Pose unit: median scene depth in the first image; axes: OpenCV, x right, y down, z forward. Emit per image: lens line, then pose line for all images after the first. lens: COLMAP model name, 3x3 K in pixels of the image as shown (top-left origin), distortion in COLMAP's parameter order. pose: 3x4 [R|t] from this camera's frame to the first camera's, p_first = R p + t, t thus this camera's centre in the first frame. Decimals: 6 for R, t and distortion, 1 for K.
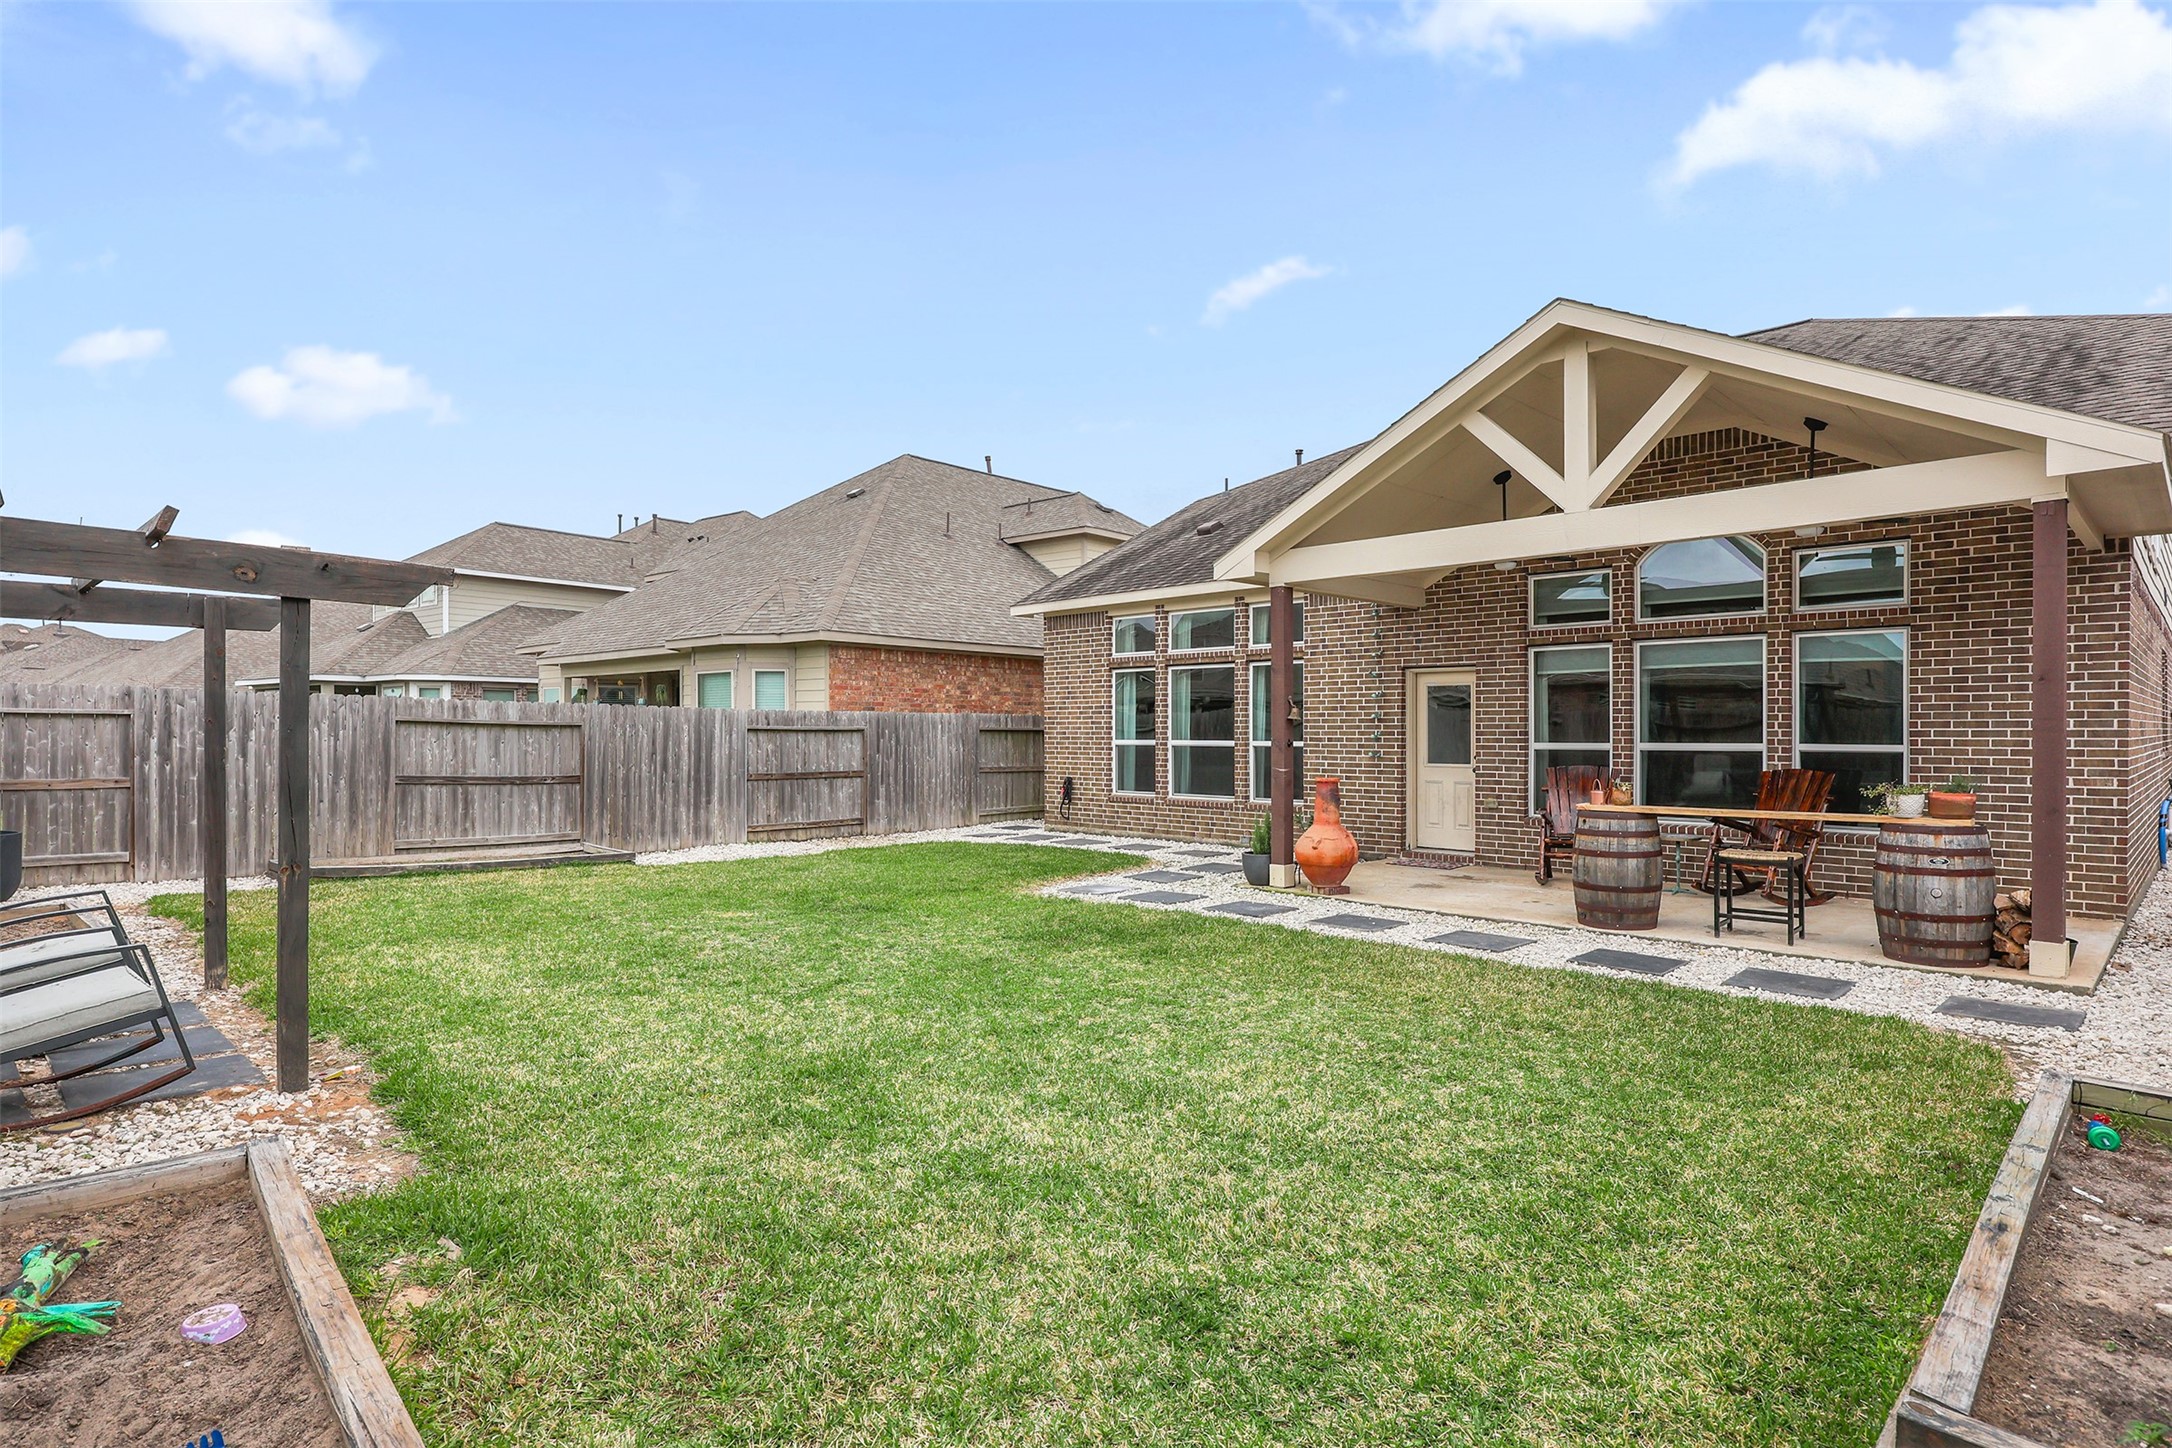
lens RADIAL K [[1111.0, 0, 1086.0], [0, 1111.0, 724.0], [0, 0, 1]] dist [-0.001067, -0.000213]
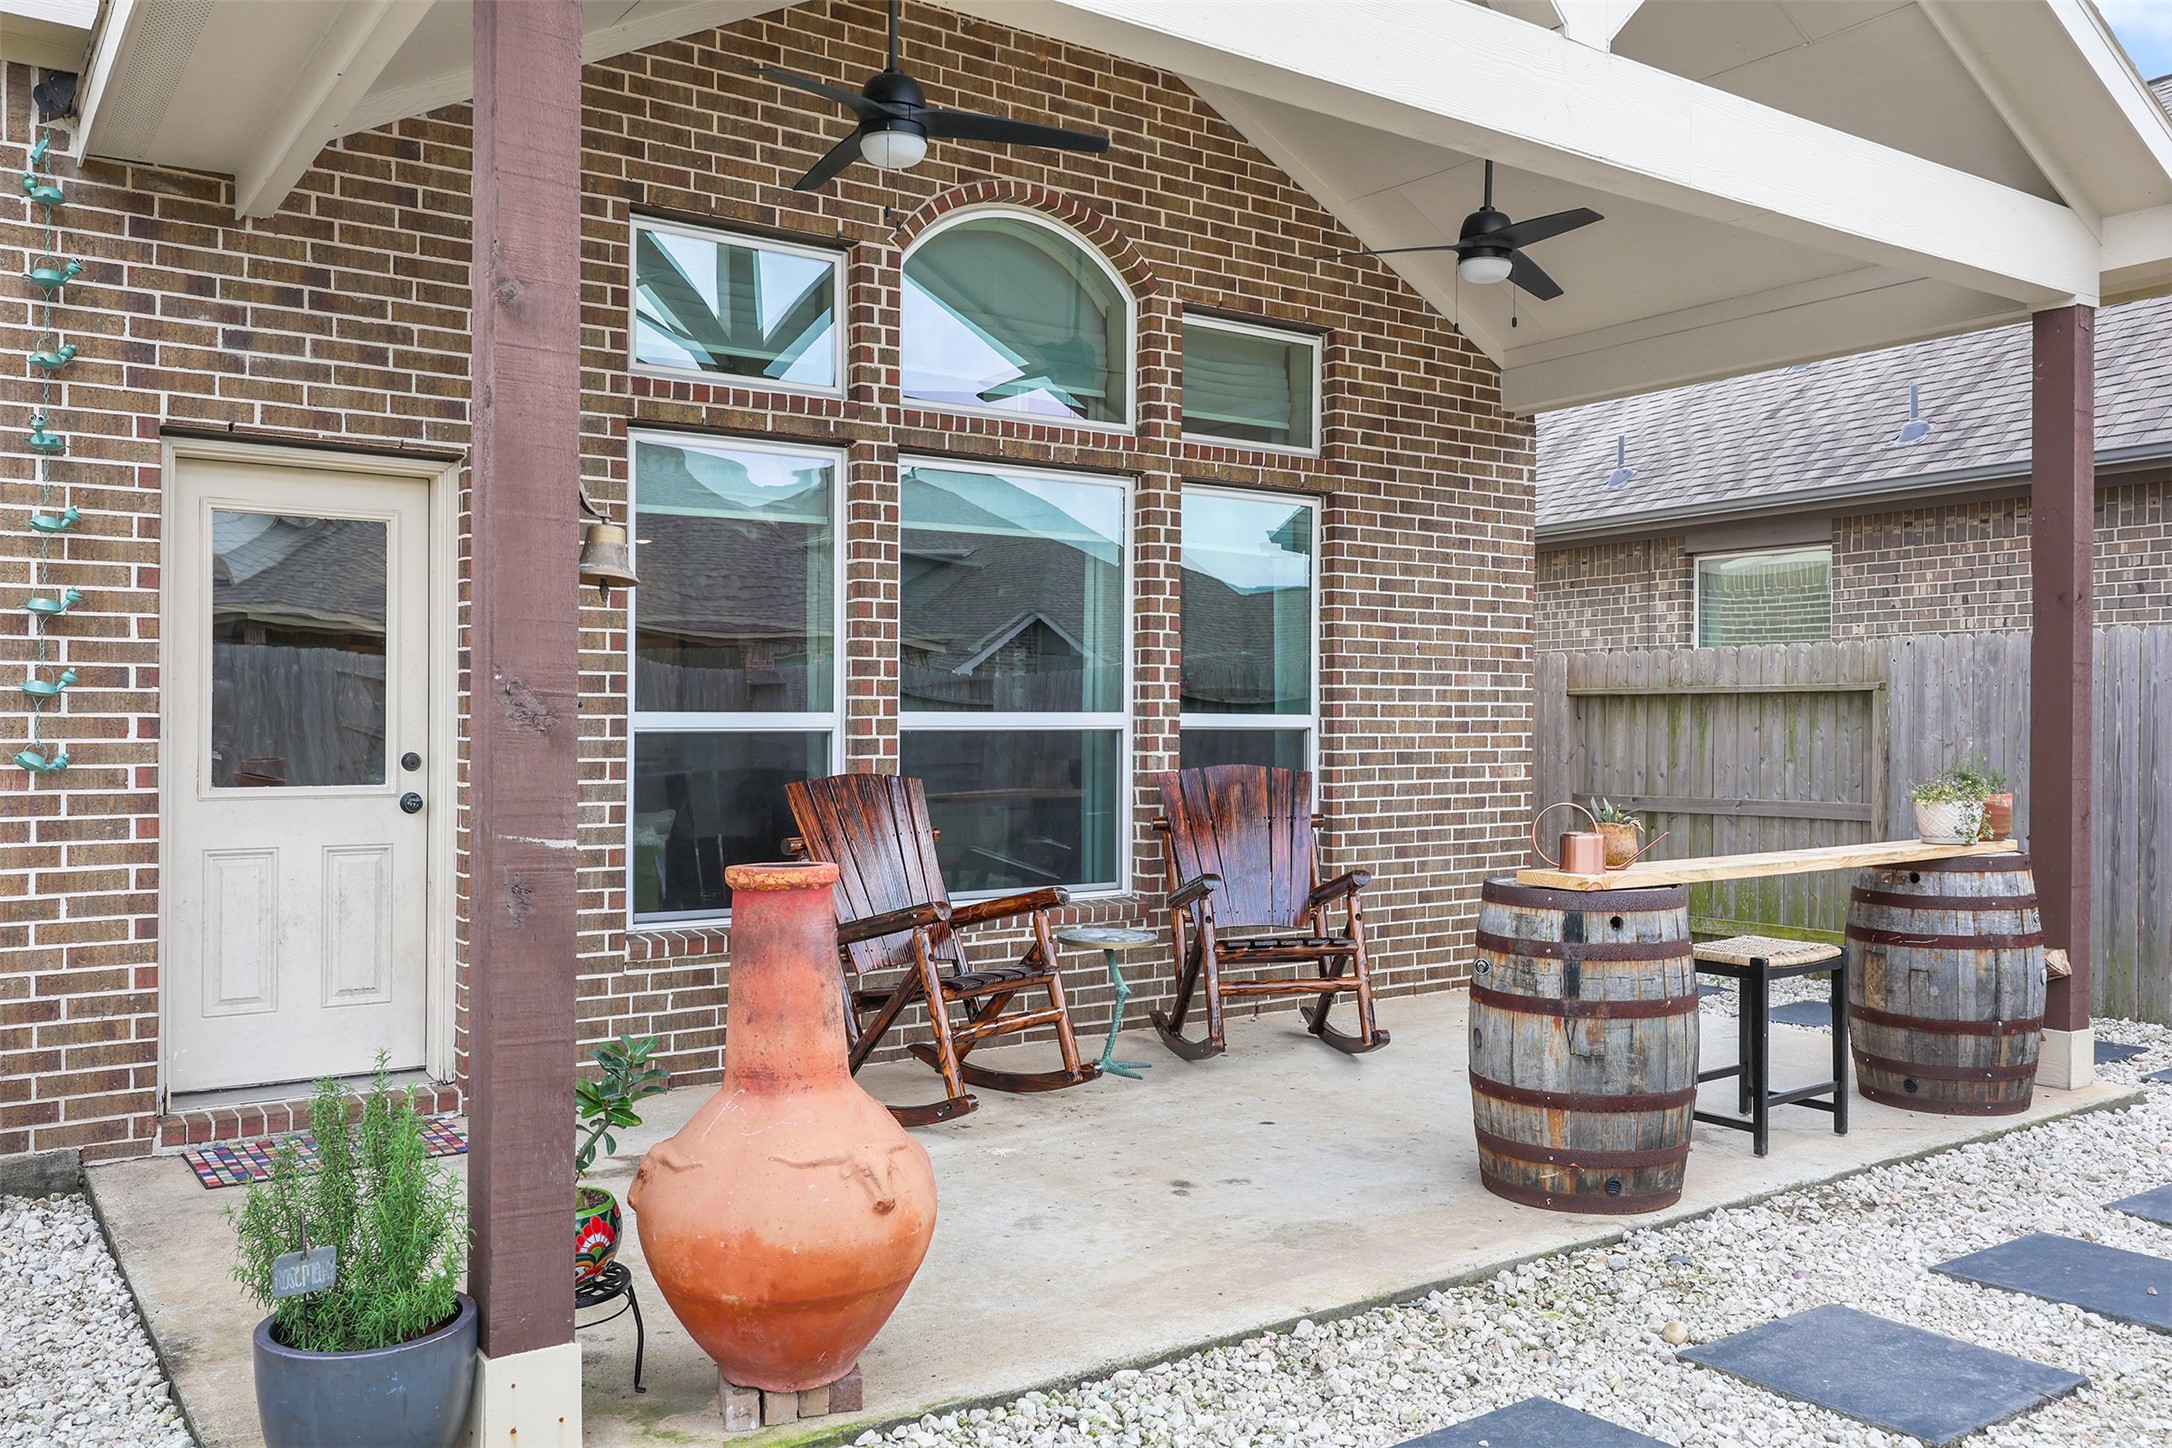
lens RADIAL K [[1728.0, 0, 1138.0], [0, 1728.0, 720.0], [0, 0, 1]] dist [0.007693, 0.007091]
pose [[0.163051, -0.000761, 0.986617, -0.076929], [-0.009667, 0.999950, 0.002368, 0.014096], [-0.986570, -0.009924, 0.163035, 0.656332]]
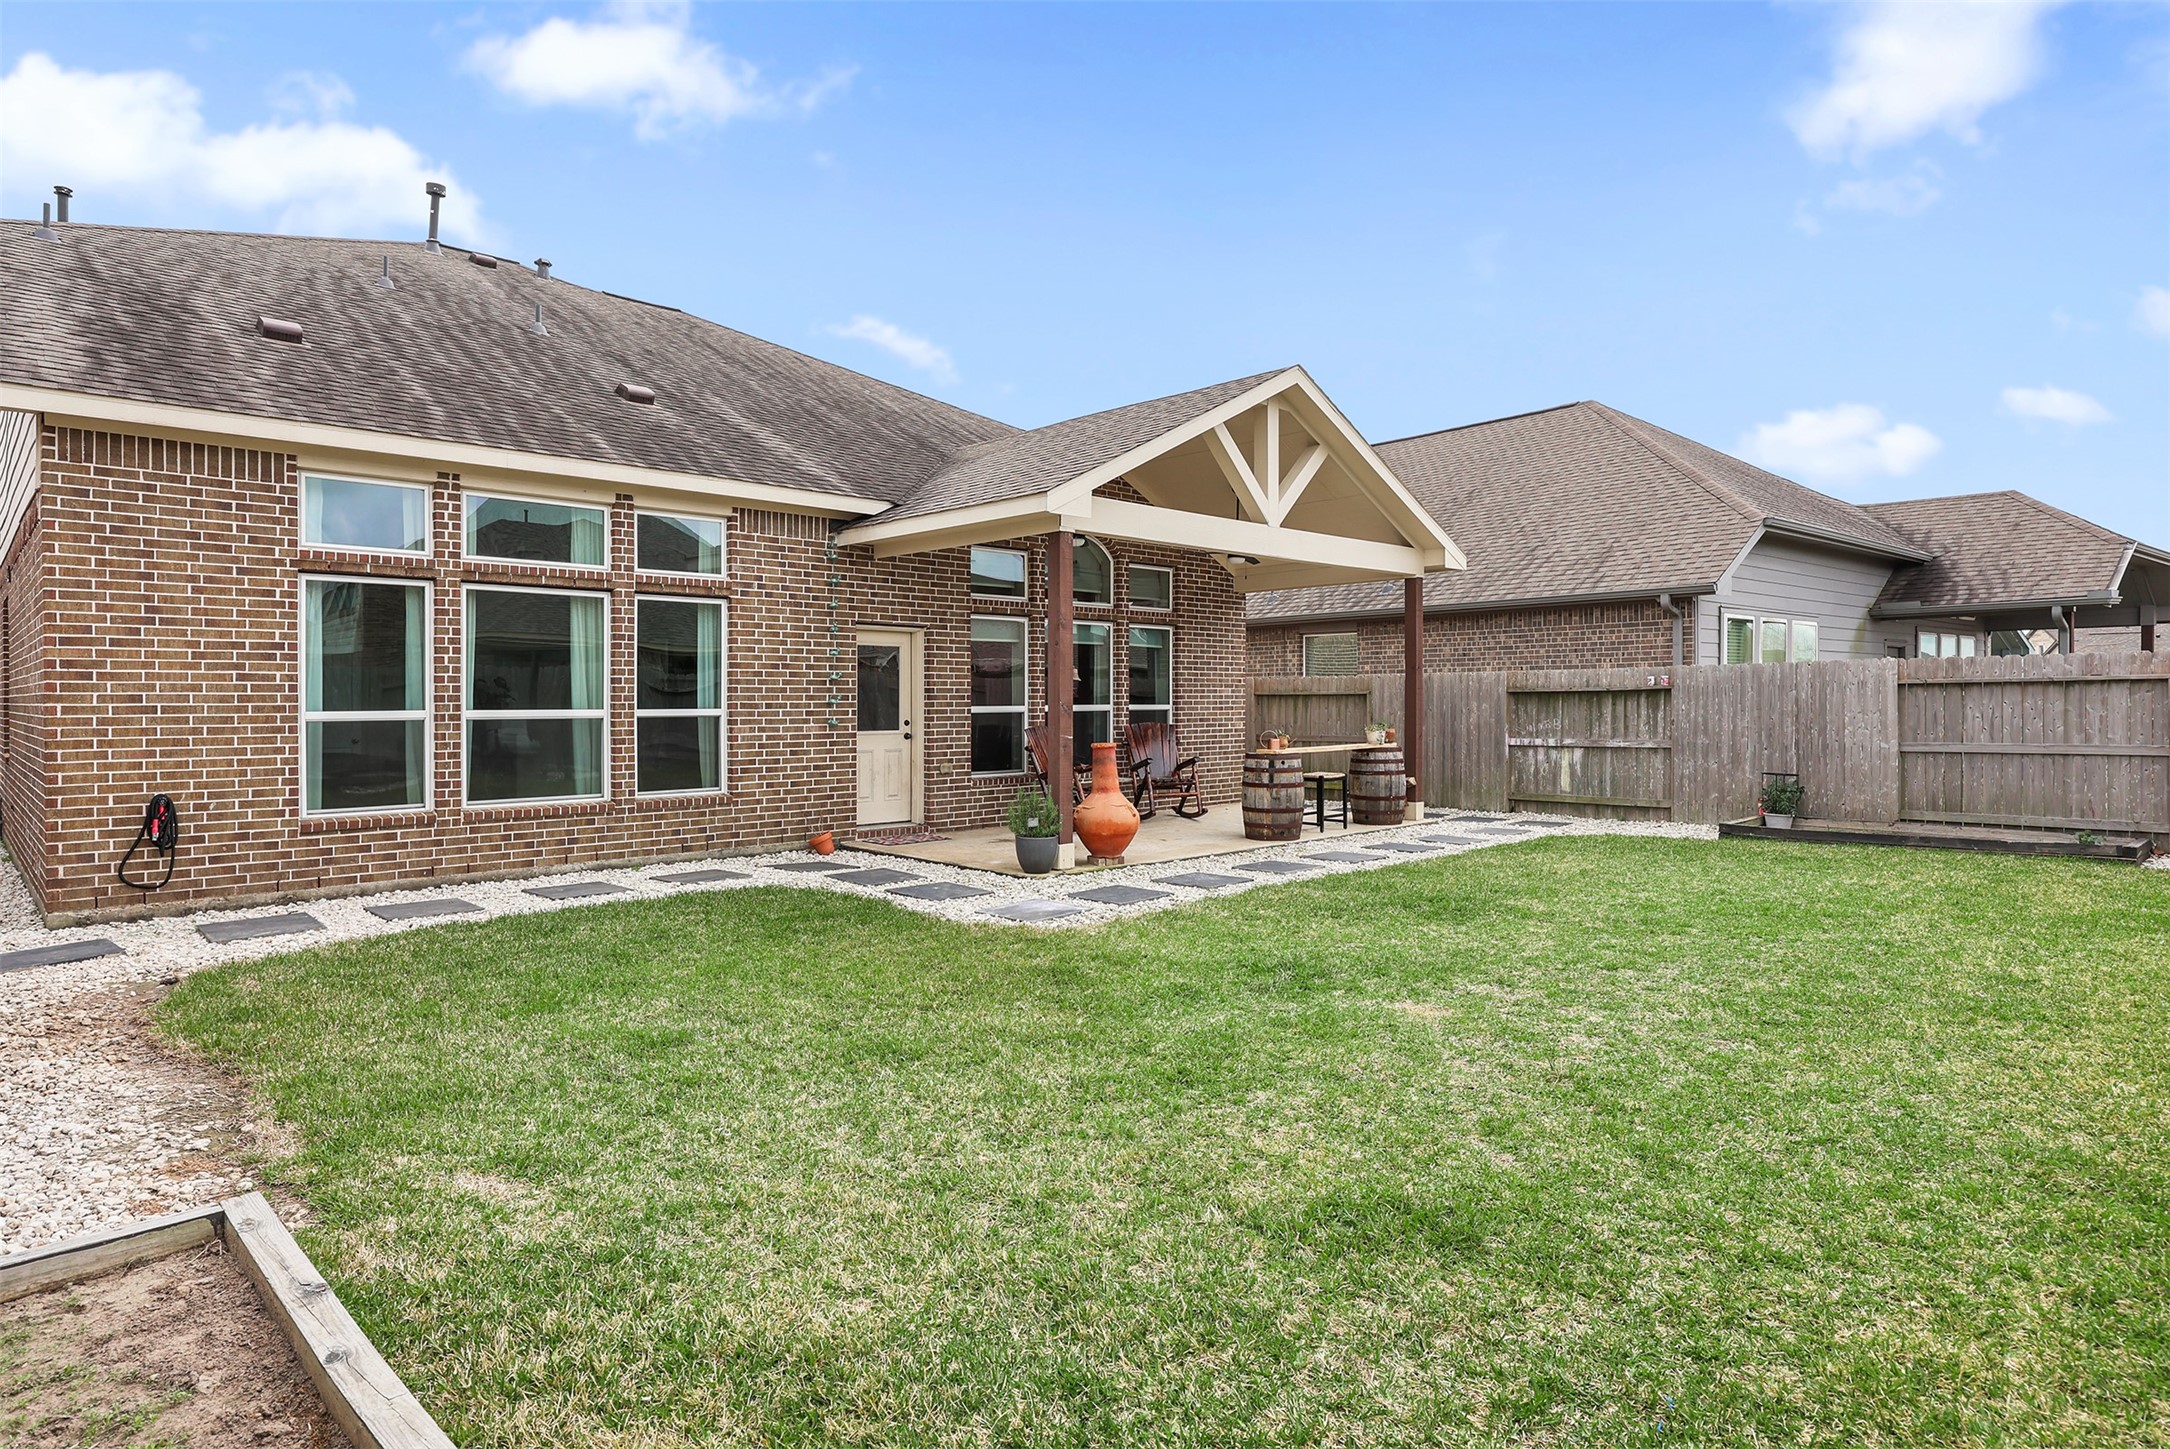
lens RADIAL K [[1203.9, 0, 1085.0], [0, 1203.9, 724.5], [0, 0, 1]] dist [0.001074, 0.000066]
pose [[0.032398, -0.022658, 0.999218, -0.611775], [-0.004210, 0.999731, 0.022806, 0.006531], [-0.999466, -0.004946, 0.032294, 0.735247]]
